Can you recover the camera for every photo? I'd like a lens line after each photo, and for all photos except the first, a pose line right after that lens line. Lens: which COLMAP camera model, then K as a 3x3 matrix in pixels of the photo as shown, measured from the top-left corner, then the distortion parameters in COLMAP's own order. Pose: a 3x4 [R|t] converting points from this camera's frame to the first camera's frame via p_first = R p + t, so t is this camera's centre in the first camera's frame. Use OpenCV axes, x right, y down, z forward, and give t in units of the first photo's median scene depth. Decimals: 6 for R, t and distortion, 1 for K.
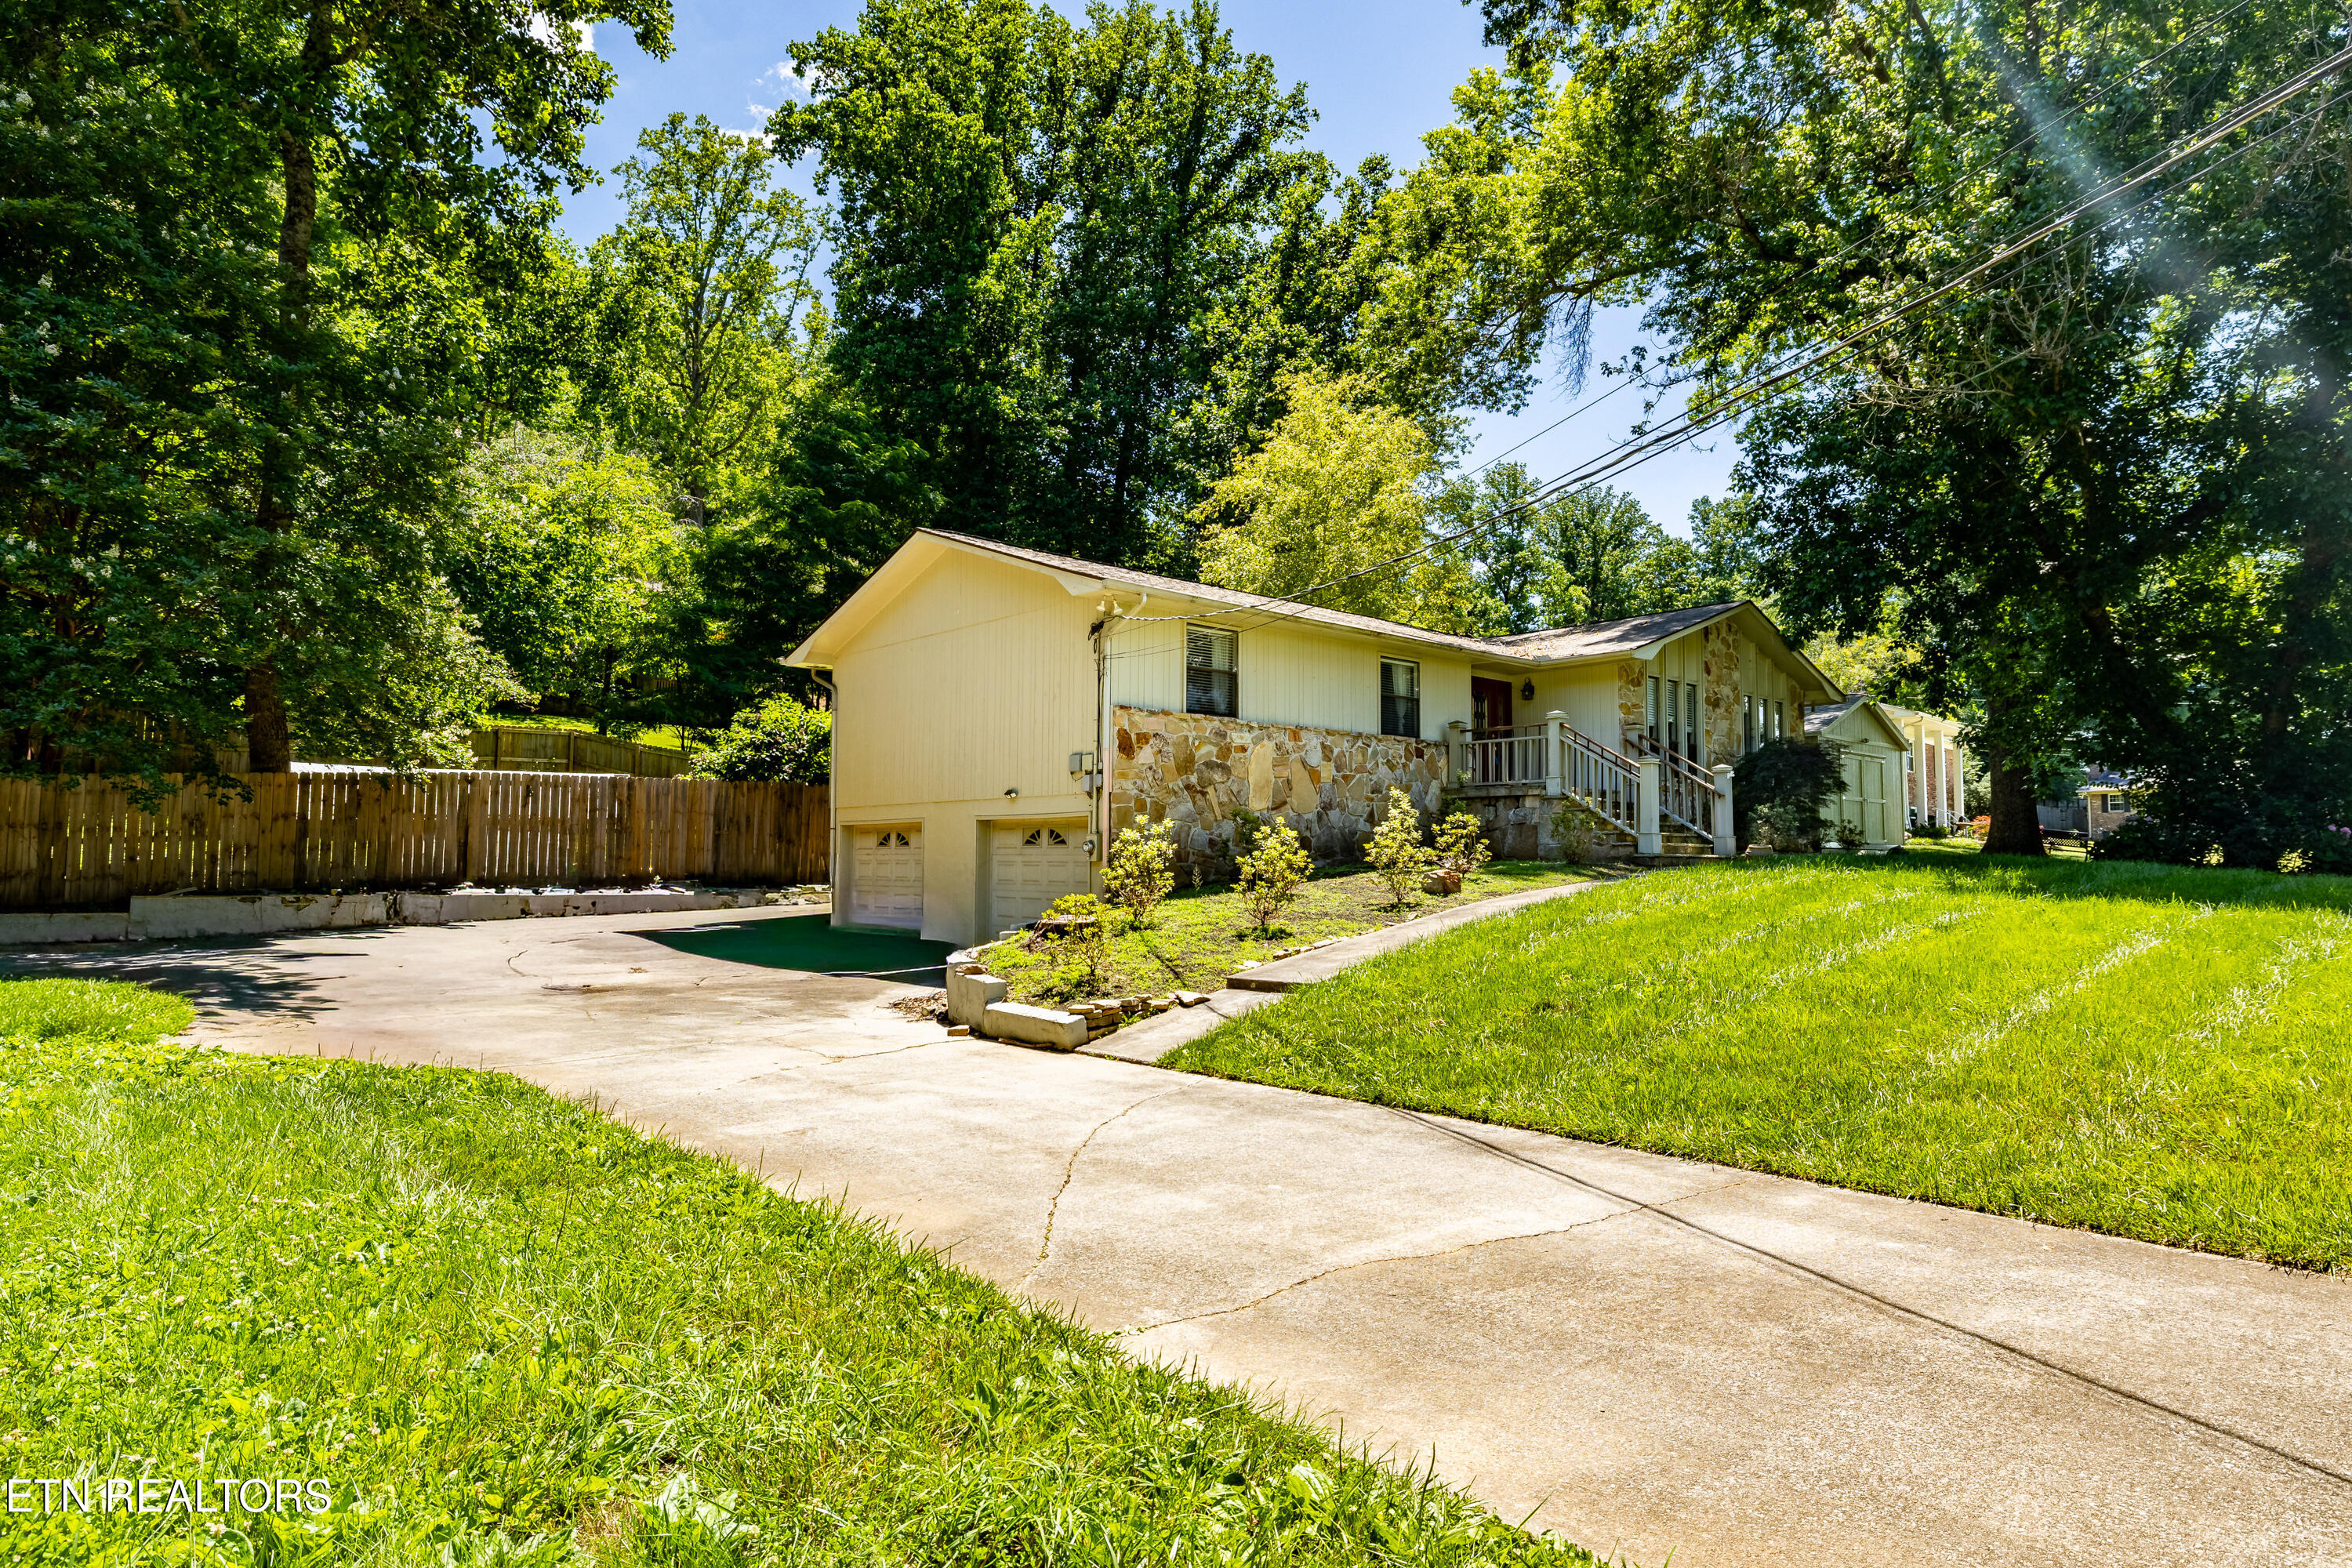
lens RADIAL K [[1343.7, 0, 1176.0], [0, 1343.7, 784.0], [0, 0, 1]] dist [0.003328, 0.002219]
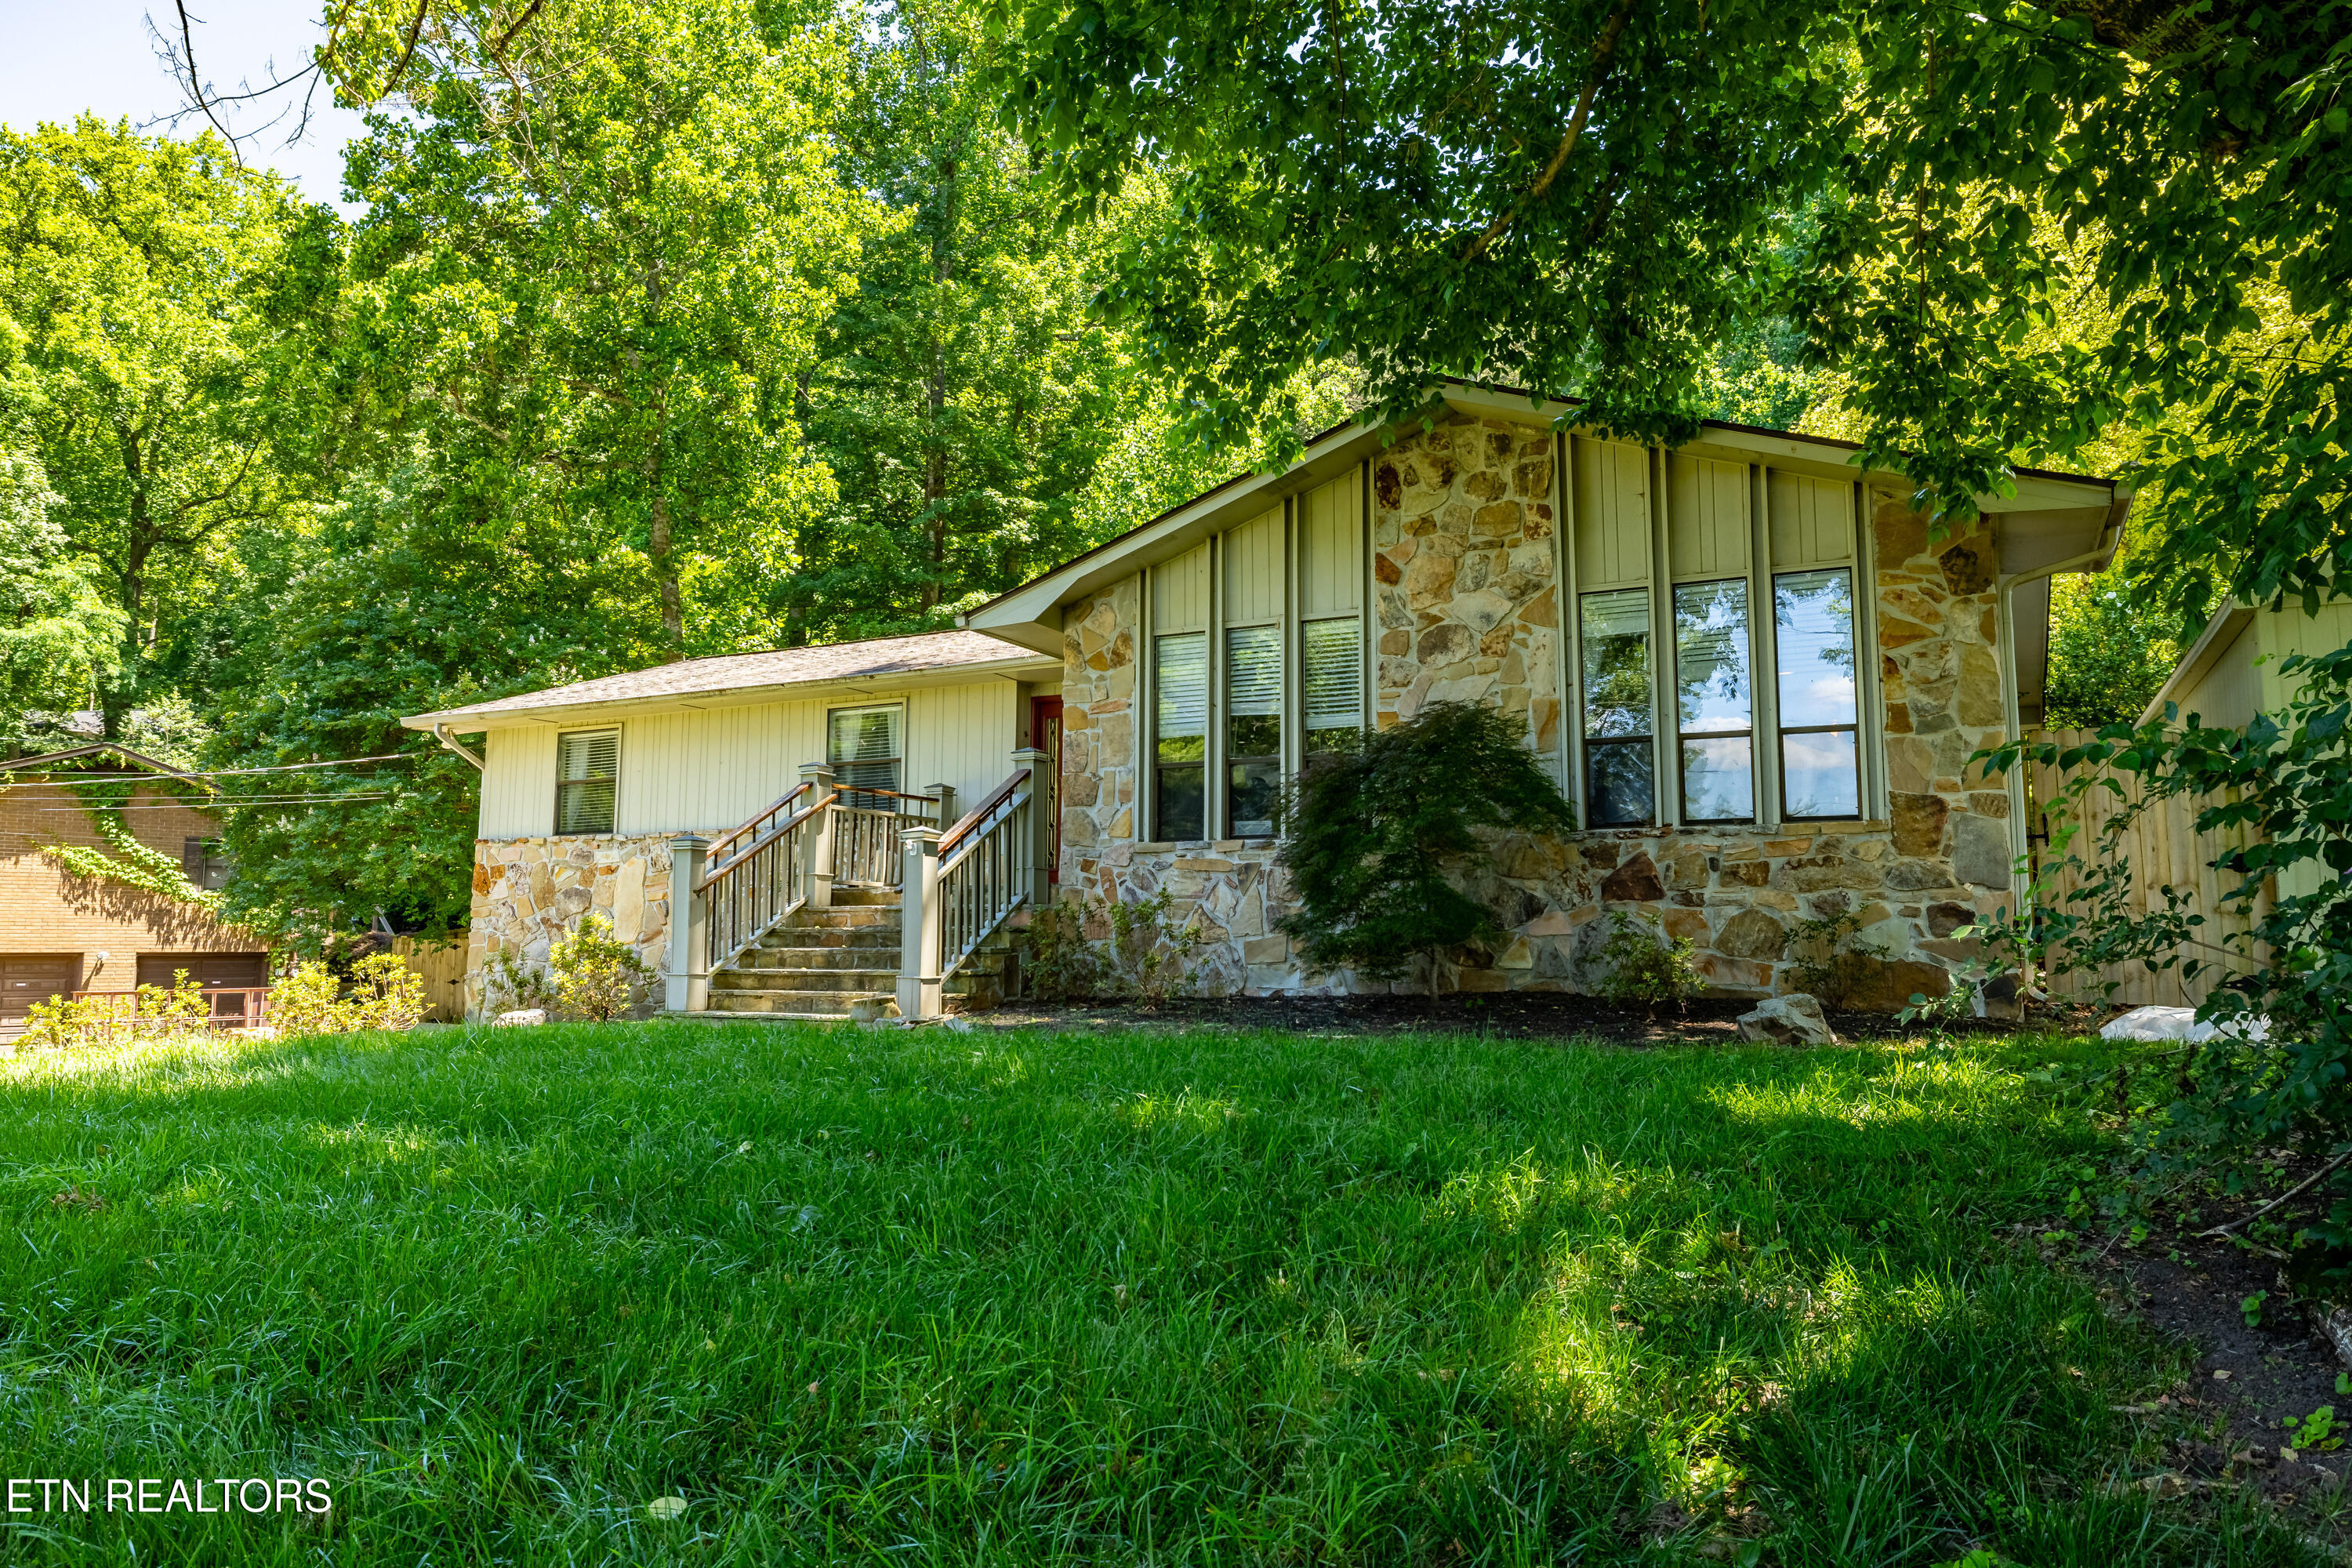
lens RADIAL K [[1545.6, 0, 1176.0], [0, 1545.6, 784.0], [0, 0, 1]] dist [-0.004951, -0.001271]
pose [[0.357335, -0.106402, -0.927896, 0.971450], [0.060108, 0.994050, -0.090840, 0.026310], [0.932040, -0.023314, 0.361604, 0.899383]]
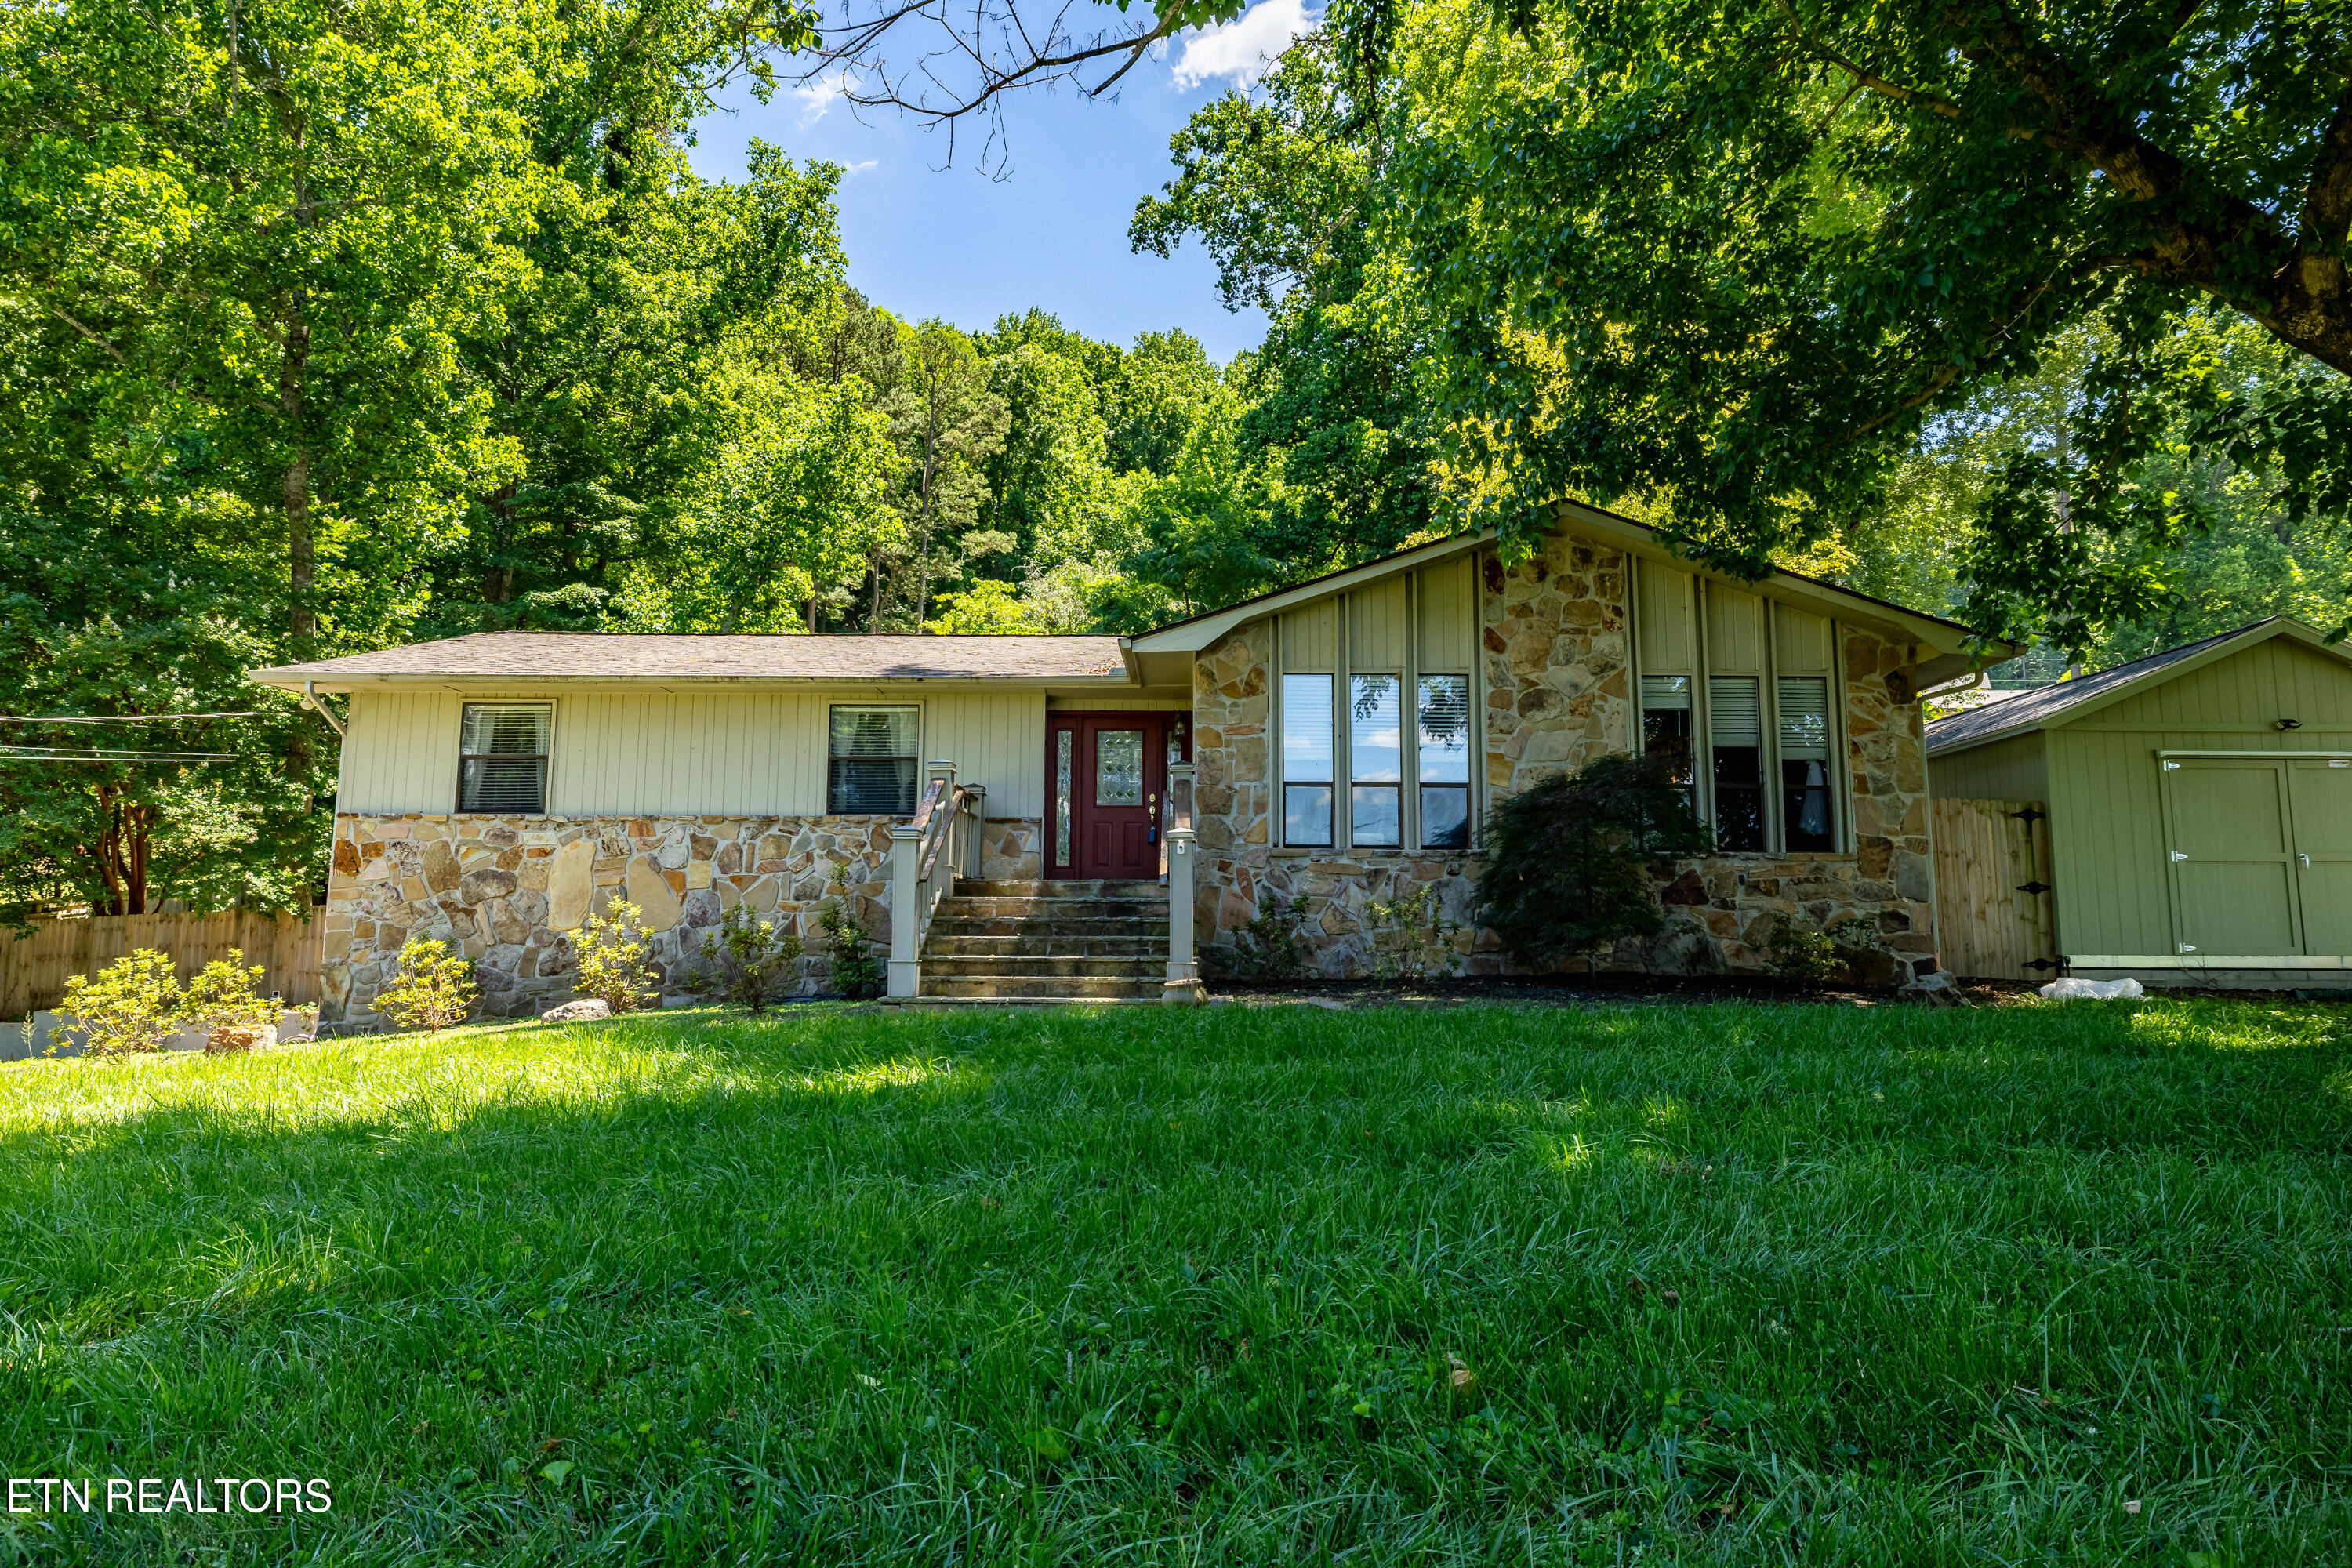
lens RADIAL K [[1366.7, 0, 1176.0], [0, 1366.7, 784.0], [0, 0, 1]] dist [-0.000390, 0.001474]
pose [[0.740199, -0.082371, -0.667324, 0.786628], [0.042068, 0.996197, -0.076304, 0.009772], [0.671071, 0.028407, 0.740849, 0.600565]]
